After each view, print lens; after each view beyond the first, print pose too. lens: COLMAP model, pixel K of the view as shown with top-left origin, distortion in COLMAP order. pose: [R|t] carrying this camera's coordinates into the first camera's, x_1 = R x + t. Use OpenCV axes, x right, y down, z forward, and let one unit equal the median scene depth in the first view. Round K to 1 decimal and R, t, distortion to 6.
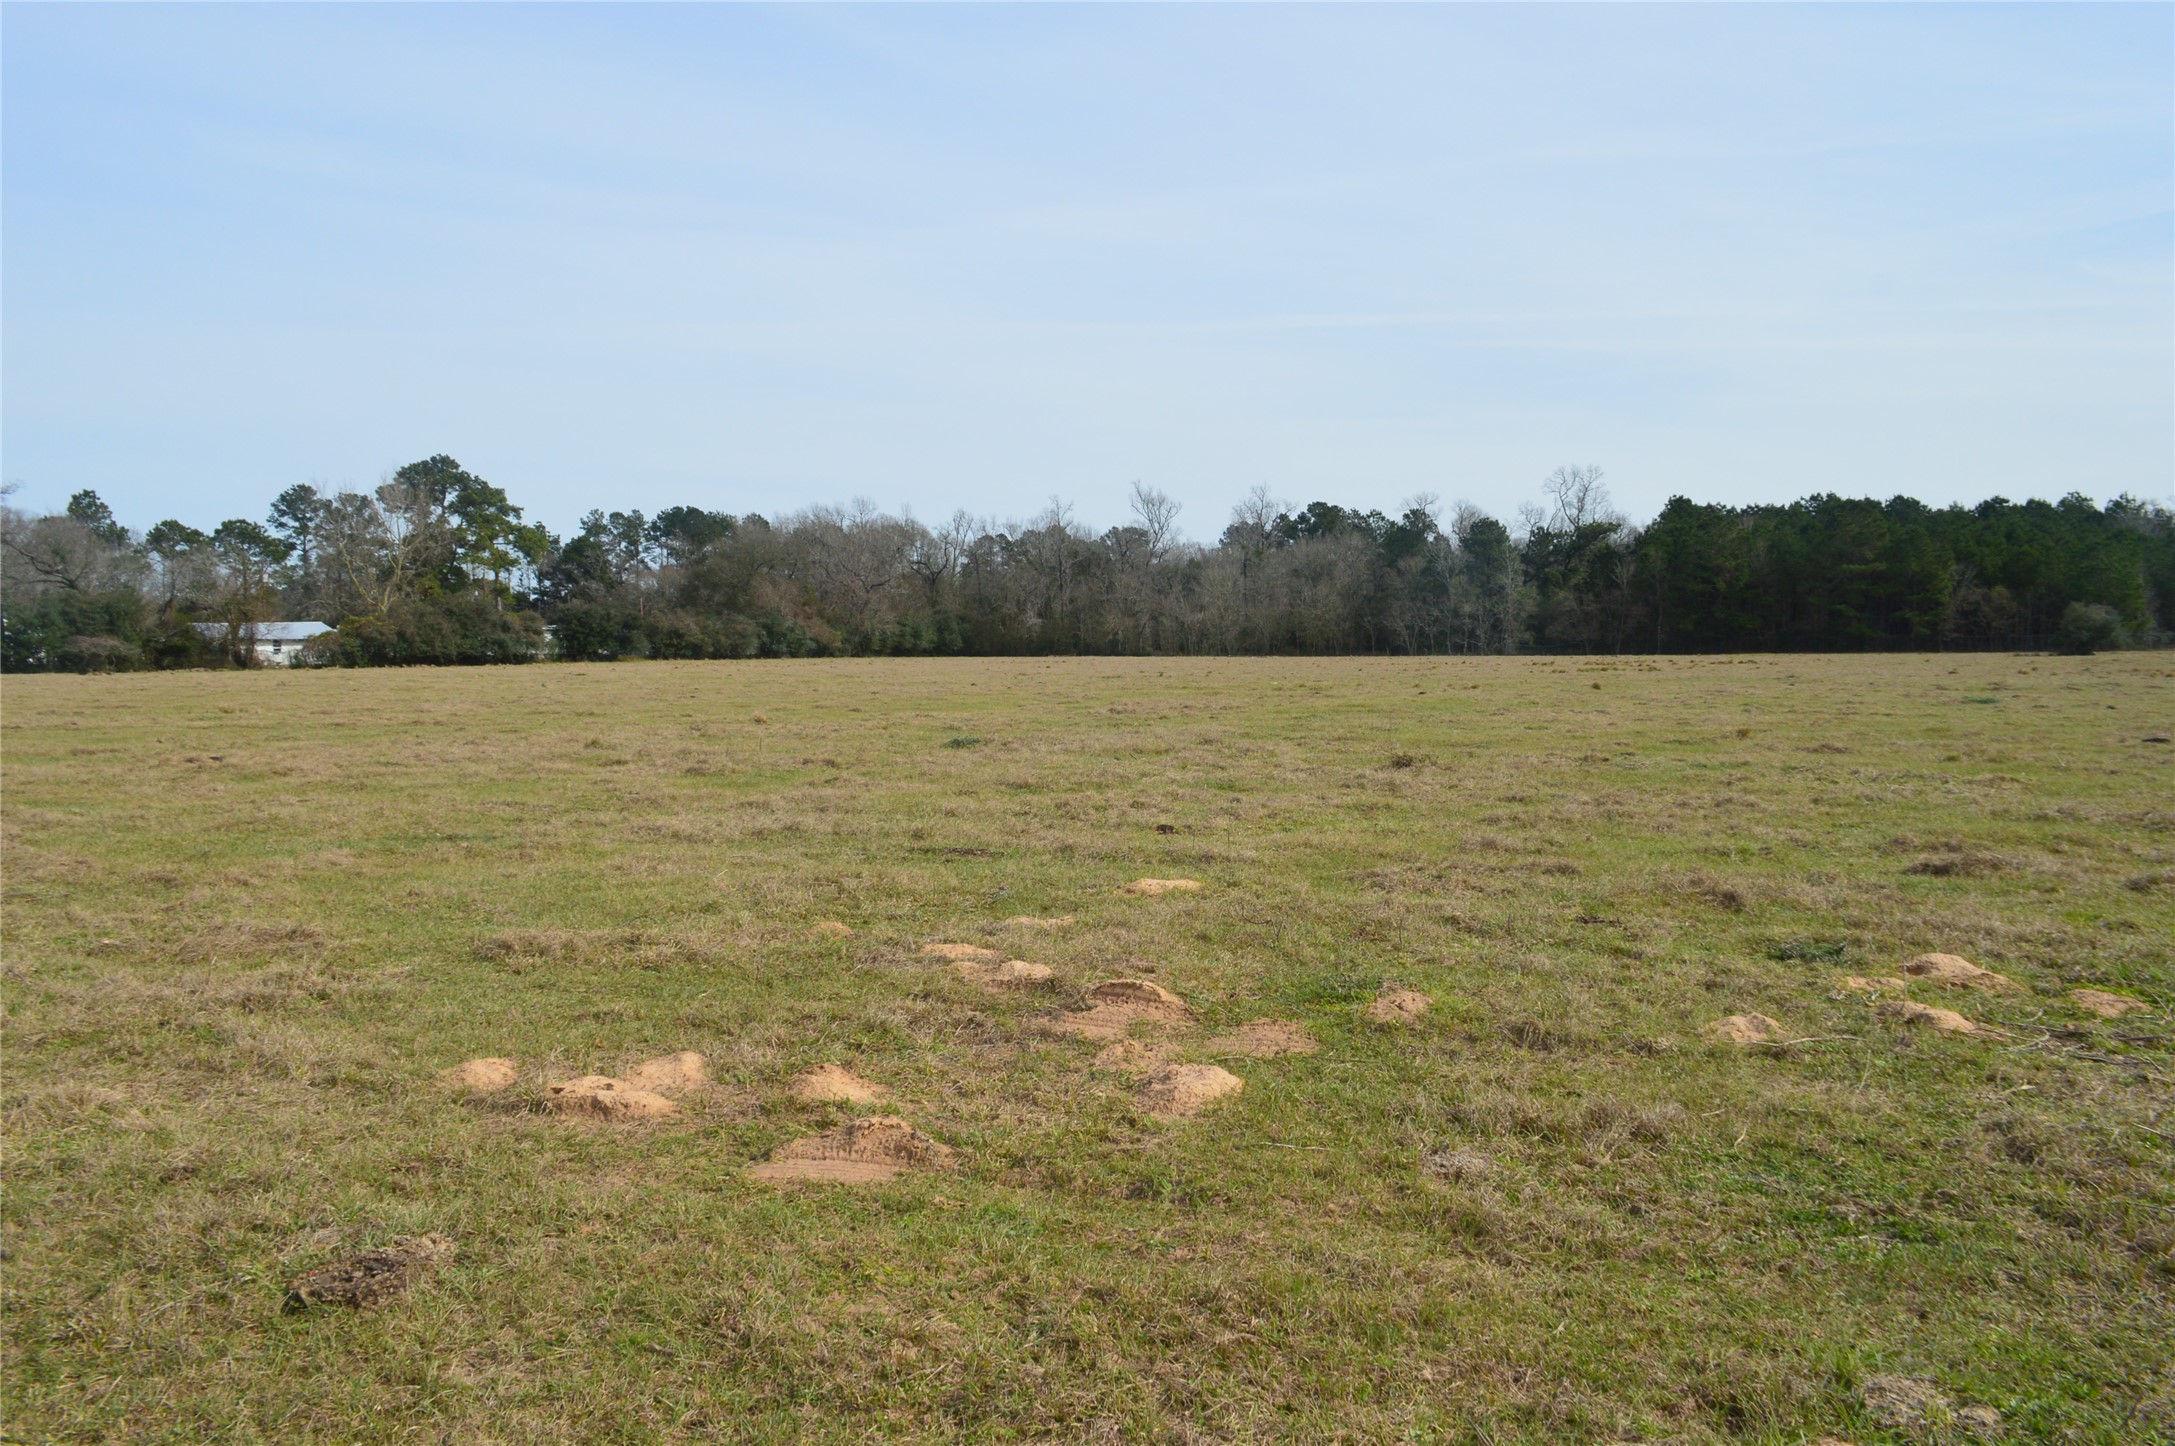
lens RADIAL K [[1718.7, 0, 1092.8], [0, 1718.7, 719.1], [0, 0, 1]] dist [0.010982, 0.003844]
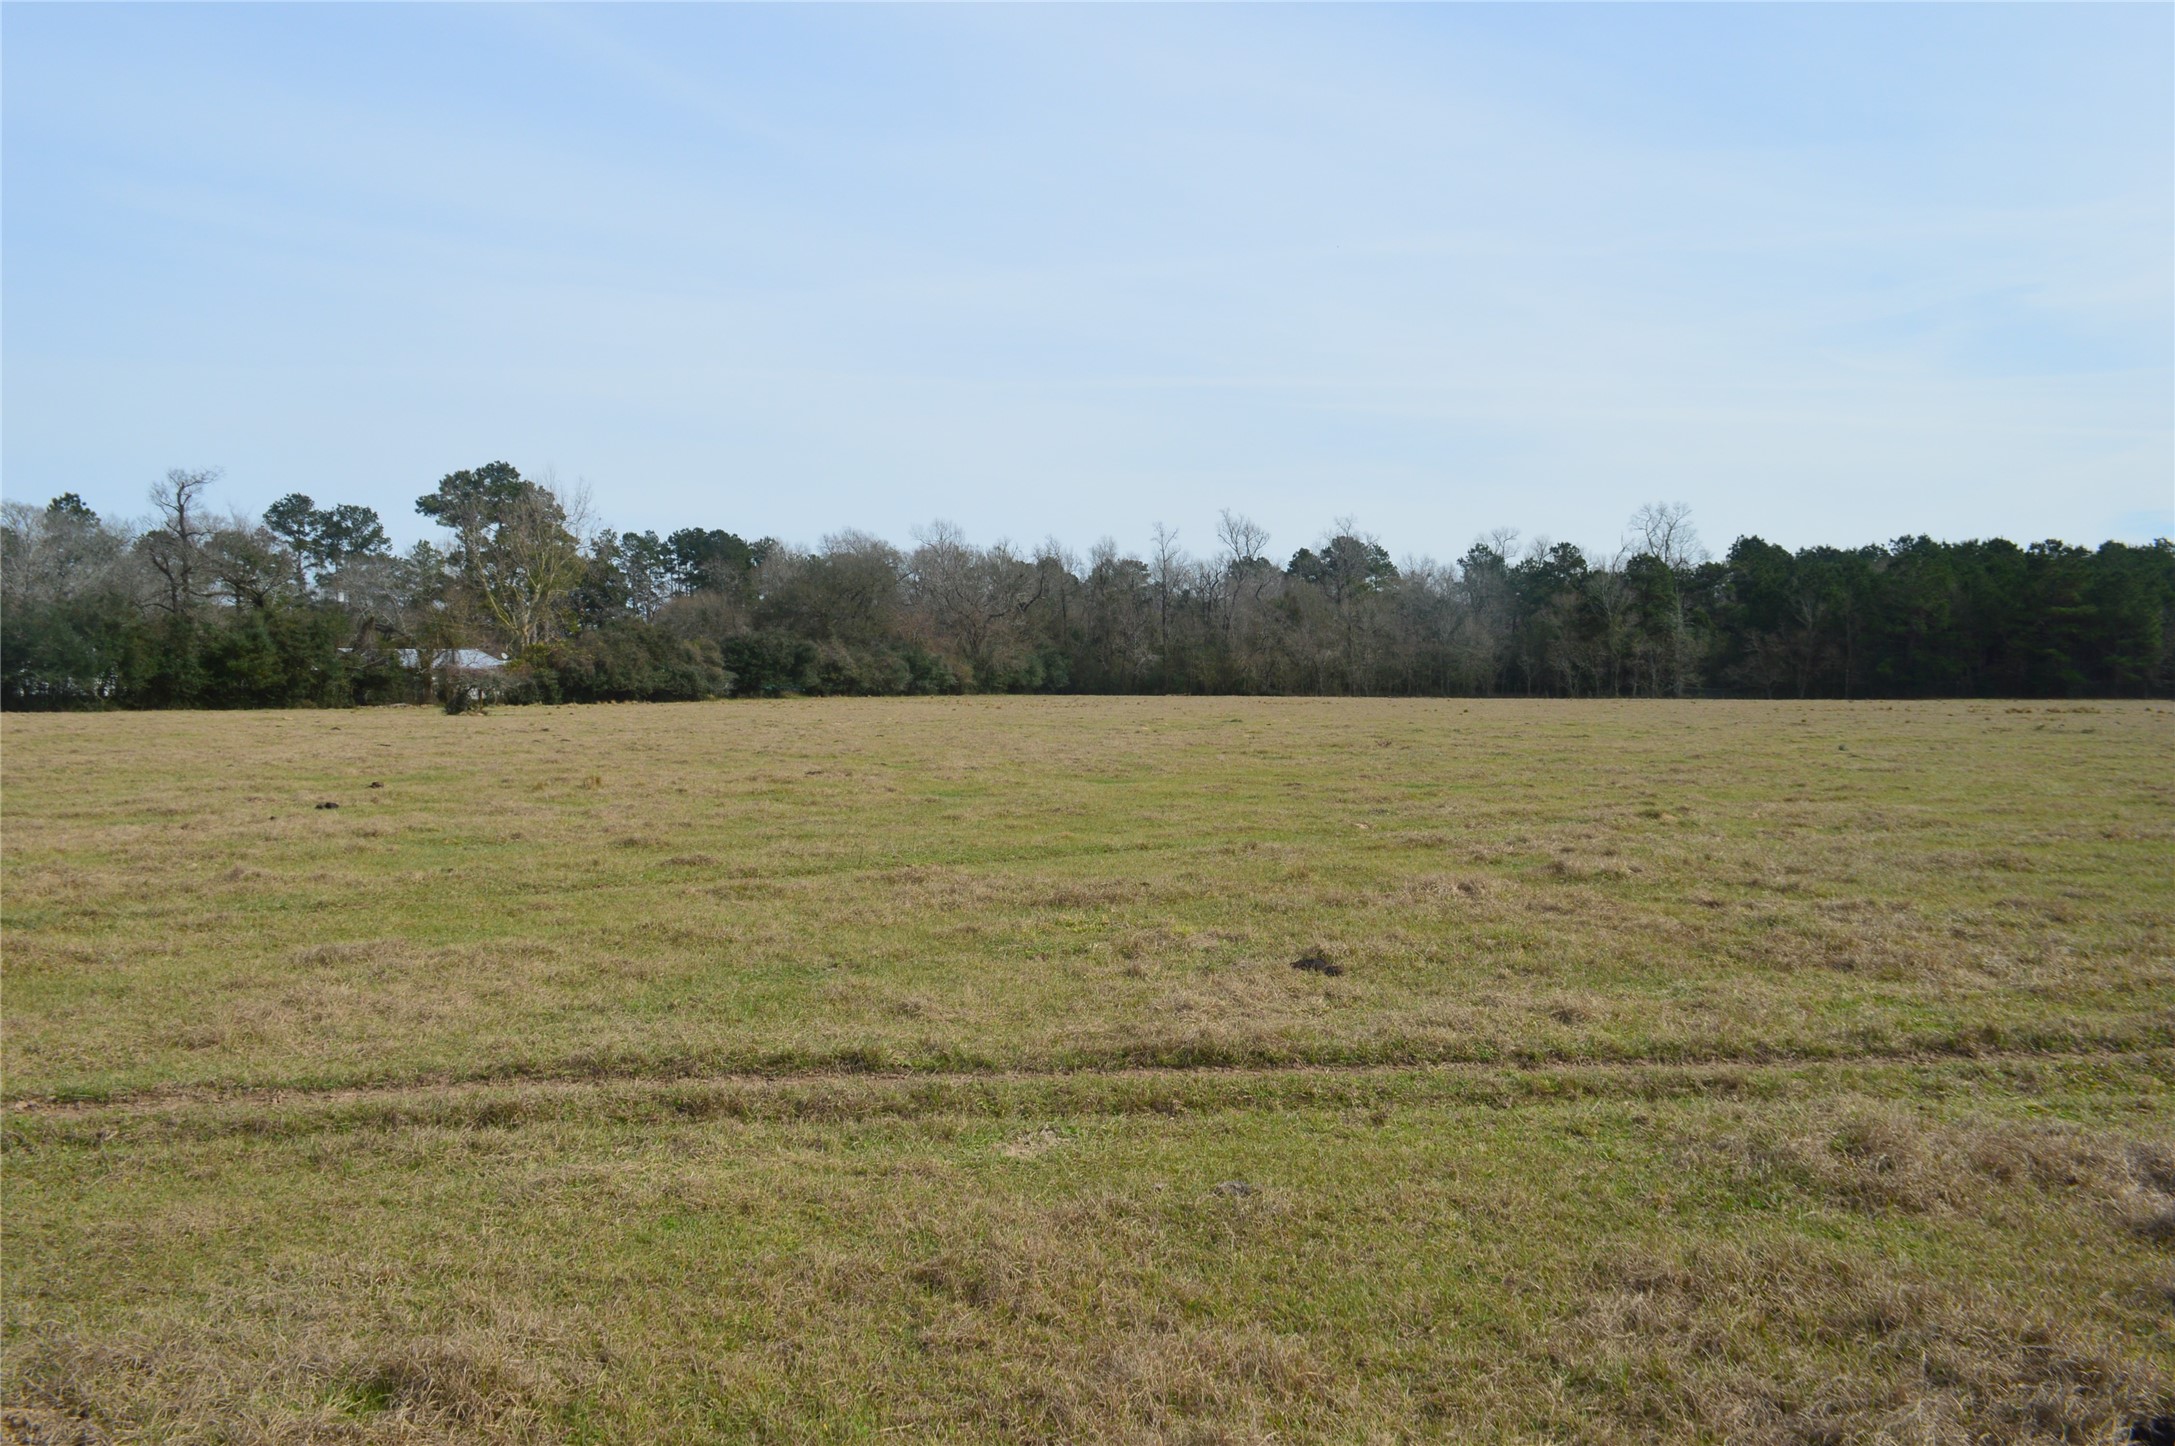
lens RADIAL K [[1718.7, 0, 1083.1], [0, 1718.7, 726.8], [0, 0, 1]] dist [0.010982, 0.003844]
pose [[0.993877, 0.005926, 0.110330, -0.176409], [-0.003942, 0.999827, -0.018191, -0.002992], [-0.110419, 0.017645, 0.993728, 0.092980]]
